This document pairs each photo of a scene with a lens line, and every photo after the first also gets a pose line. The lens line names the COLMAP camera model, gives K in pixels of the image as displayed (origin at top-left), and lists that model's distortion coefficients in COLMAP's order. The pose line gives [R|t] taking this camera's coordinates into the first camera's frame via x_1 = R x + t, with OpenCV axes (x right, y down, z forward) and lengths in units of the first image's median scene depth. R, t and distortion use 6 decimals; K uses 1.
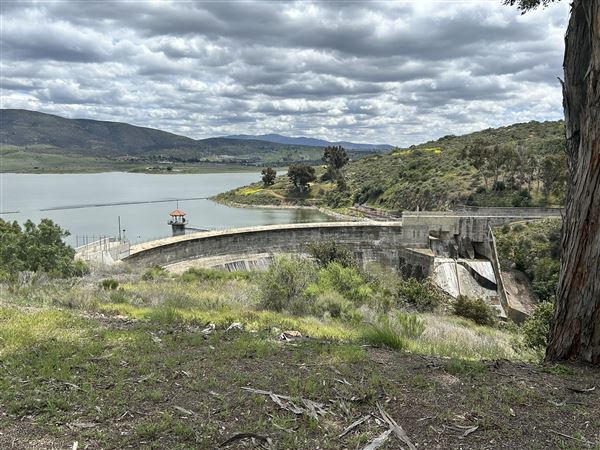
lens RADIAL K [[531.3, 0, 306.3], [0, 531.3, 233.3], [0, 0, 1]] dist [0.058159, -0.078173]
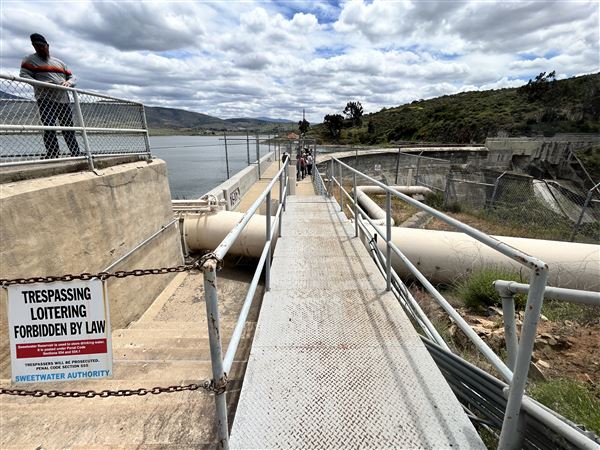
lens RADIAL K [[273.5, 0, 303.2], [0, 273.5, 226.2], [0, 0, 1]] dist [0.002269, 0.001142]
pose [[0.997562, -0.022069, 0.066197, -0.164442], [0.008692, 0.980582, 0.195917, 0.017007], [-0.069236, -0.194864, 0.978383, 0.285189]]
